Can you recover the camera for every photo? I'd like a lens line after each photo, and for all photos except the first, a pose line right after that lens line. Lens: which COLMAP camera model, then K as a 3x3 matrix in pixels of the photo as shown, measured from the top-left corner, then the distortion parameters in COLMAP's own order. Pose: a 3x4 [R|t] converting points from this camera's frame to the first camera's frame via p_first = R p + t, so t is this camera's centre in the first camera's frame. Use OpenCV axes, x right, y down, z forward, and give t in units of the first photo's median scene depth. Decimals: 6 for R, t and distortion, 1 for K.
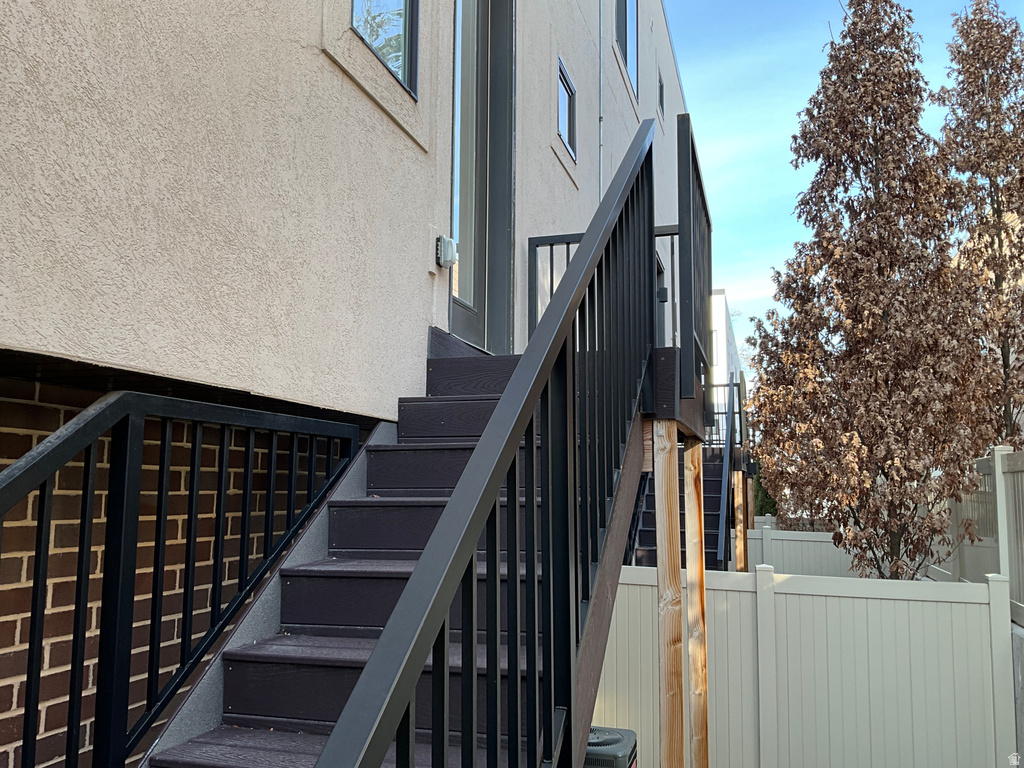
lens RADIAL K [[852.7, 0, 519.4], [0, 852.7, 383.2], [0, 0, 1]] dist [0.009301, -0.011875]
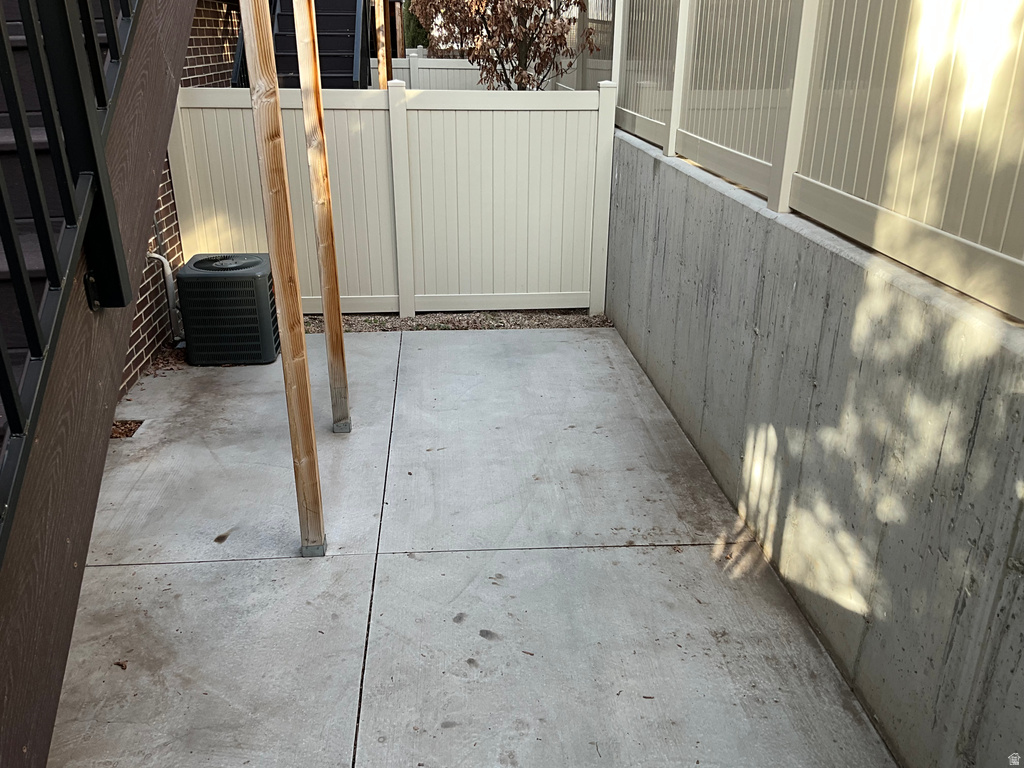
lens RADIAL K [[852.7, 0, 519.4], [0, 852.7, 383.2], [0, 0, 1]] dist [0.009301, -0.011875]
pose [[0.929026, -0.148767, 0.338791, 0.038514], [-0.038114, 0.872268, 0.487540, 0.035975], [-0.368047, -0.465850, 0.804690, 0.007579]]
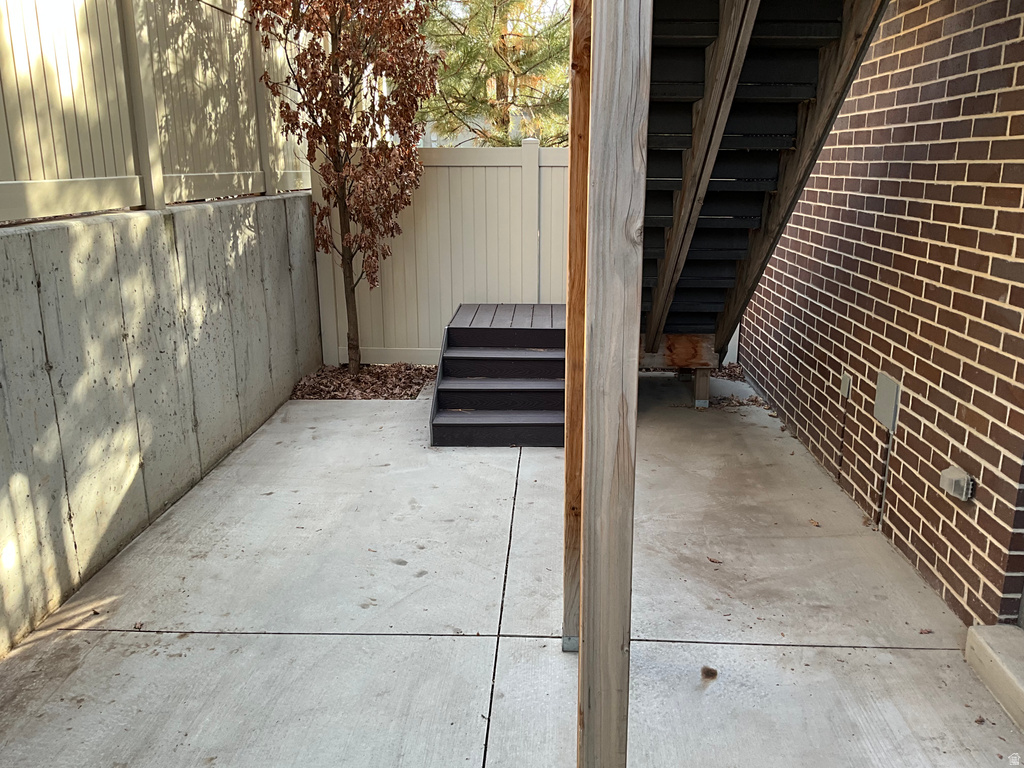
lens RADIAL K [[852.7, 0, 519.4], [0, 852.7, 383.2], [0, 0, 1]] dist [0.009301, -0.011875]
pose [[-0.969538, 0.051335, -0.239500, 0.439292], [0.020820, 0.991525, 0.128239, 0.449129], [0.244053, 0.119346, -0.962390, 1.943745]]
